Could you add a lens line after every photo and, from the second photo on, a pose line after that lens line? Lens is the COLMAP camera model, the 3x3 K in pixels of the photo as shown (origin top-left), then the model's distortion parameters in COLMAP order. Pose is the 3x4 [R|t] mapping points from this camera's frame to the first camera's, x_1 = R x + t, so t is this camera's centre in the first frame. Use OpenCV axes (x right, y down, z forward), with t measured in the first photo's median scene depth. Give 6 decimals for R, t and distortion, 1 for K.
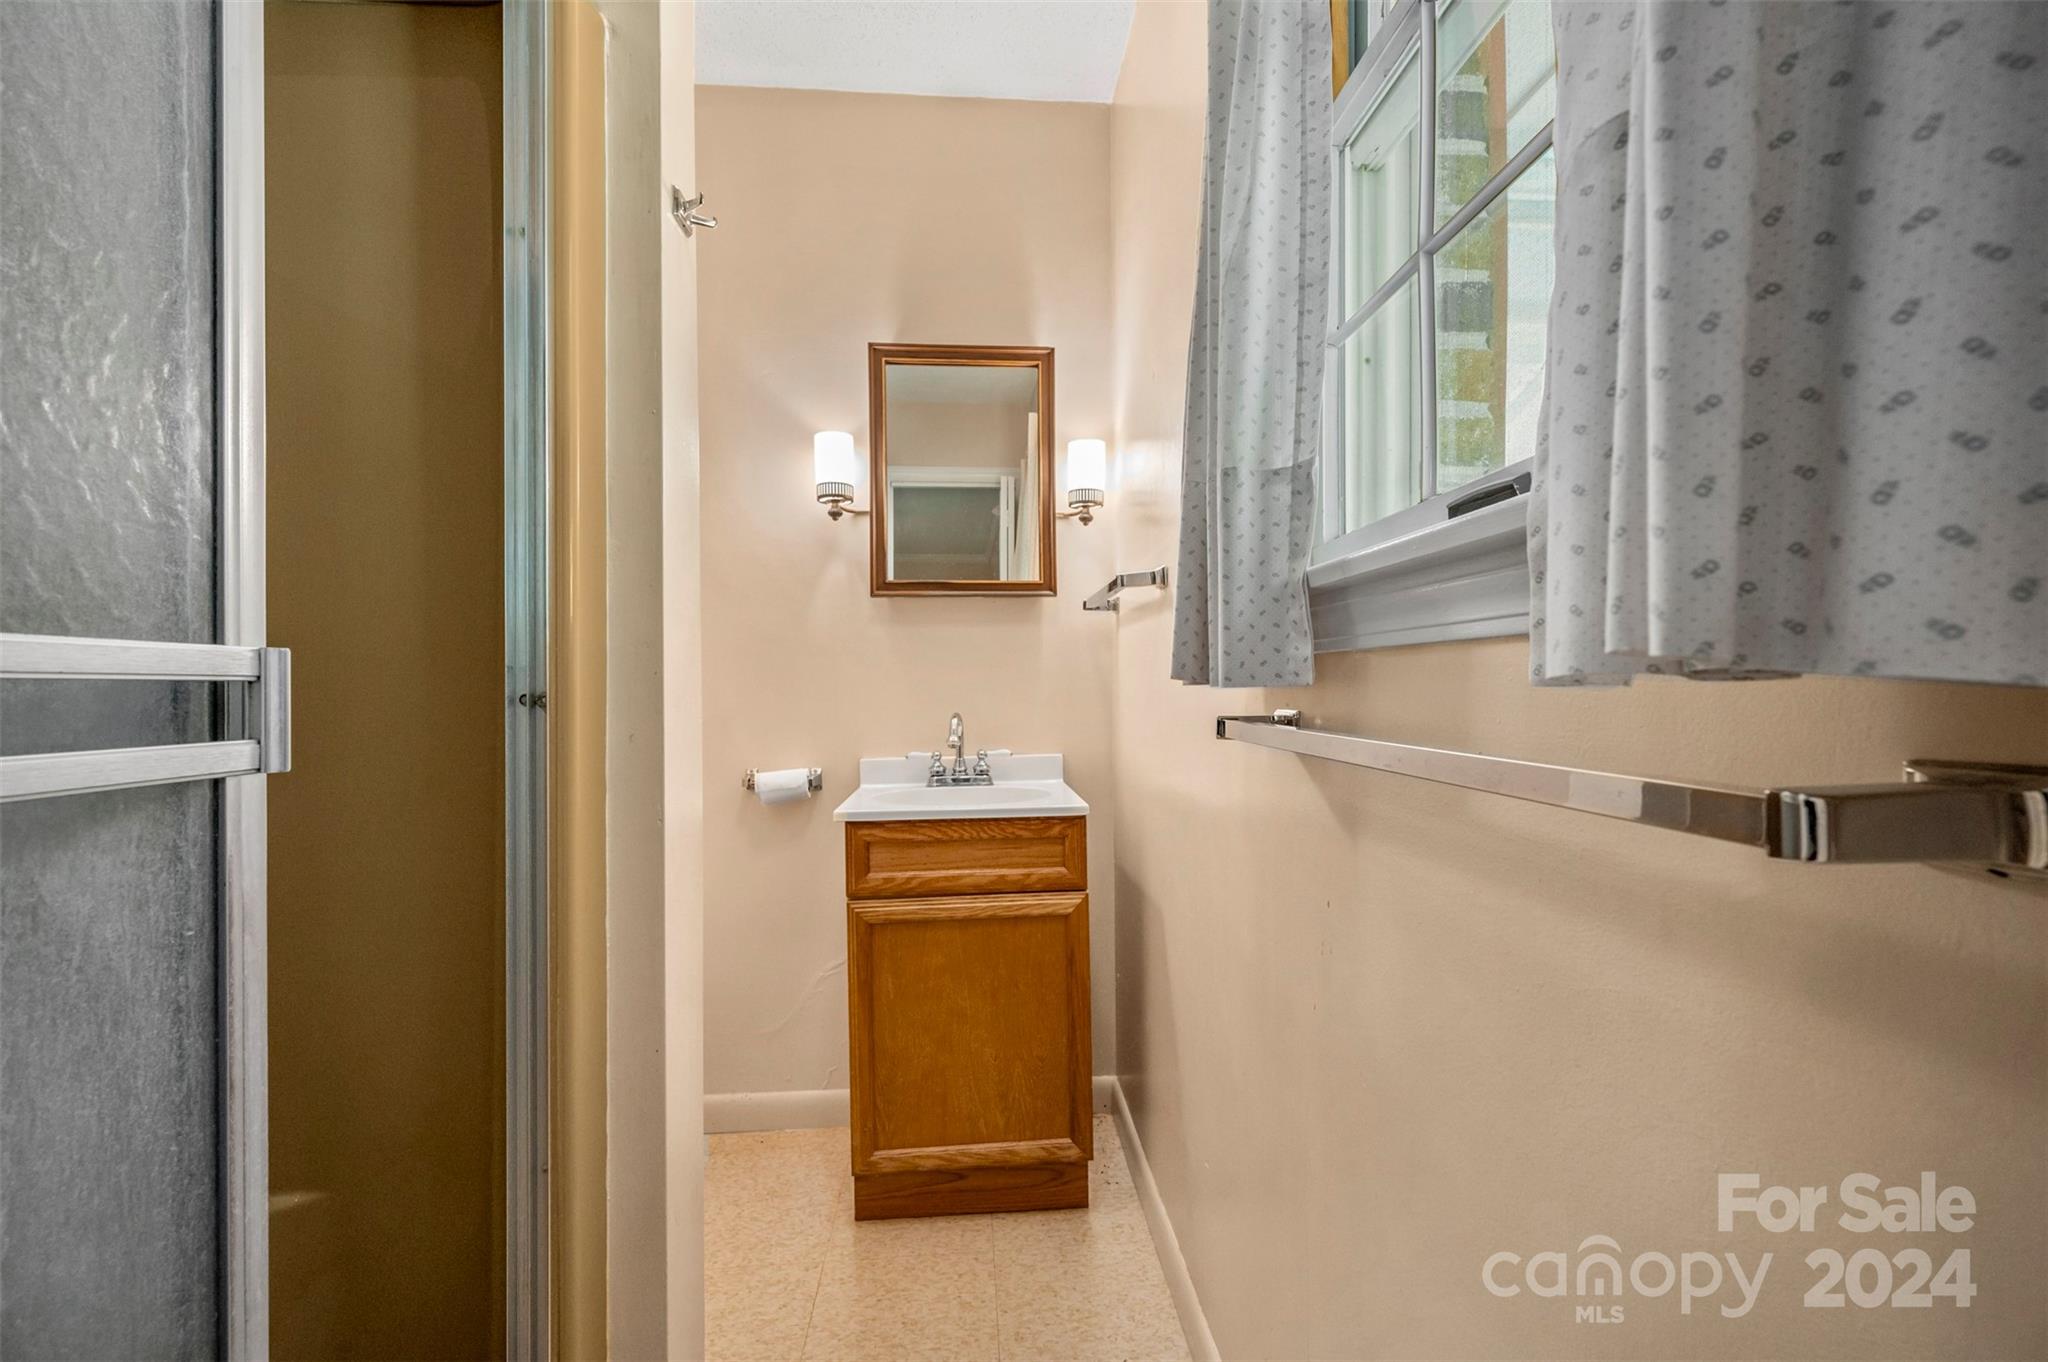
lens RADIAL K [[816.6, 0, 1025.8], [0, 816.6, 684.4], [0, 0, 1]] dist [0.001166, -0.000229]
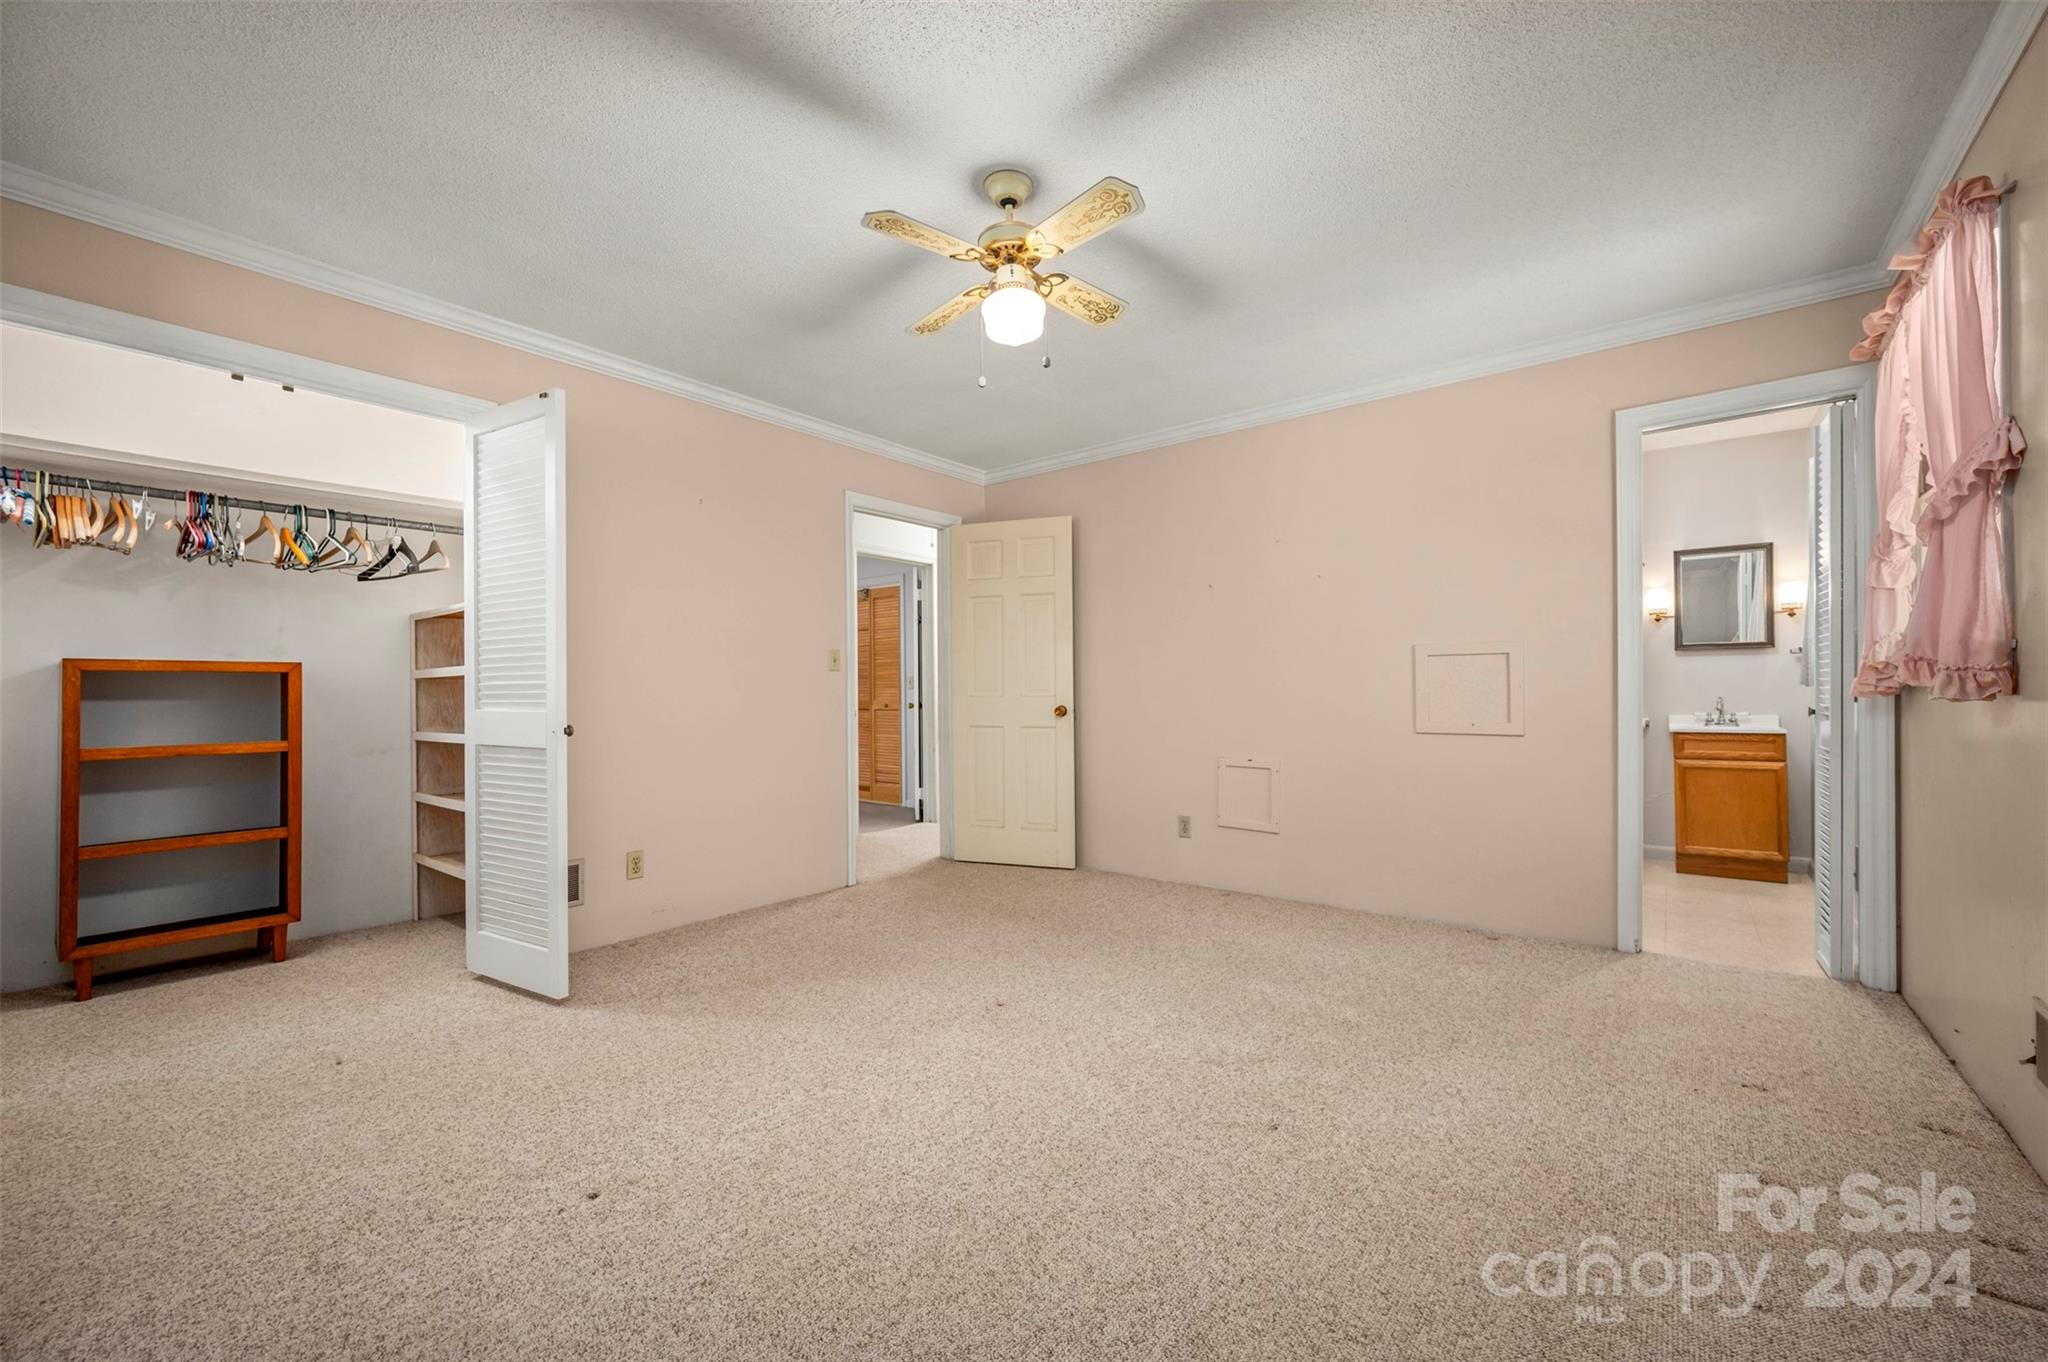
lens RADIAL K [[816.6, 0, 1021.8], [0, 816.6, 682.6], [0, 0, 1]] dist [0.001166, -0.000229]
pose [[0.736031, -0.001159, -0.676947, 0.042057], [-0.002721, 0.999985, -0.004670, 0.011312], [0.676942, 0.005279, 0.736017, -2.631868]]
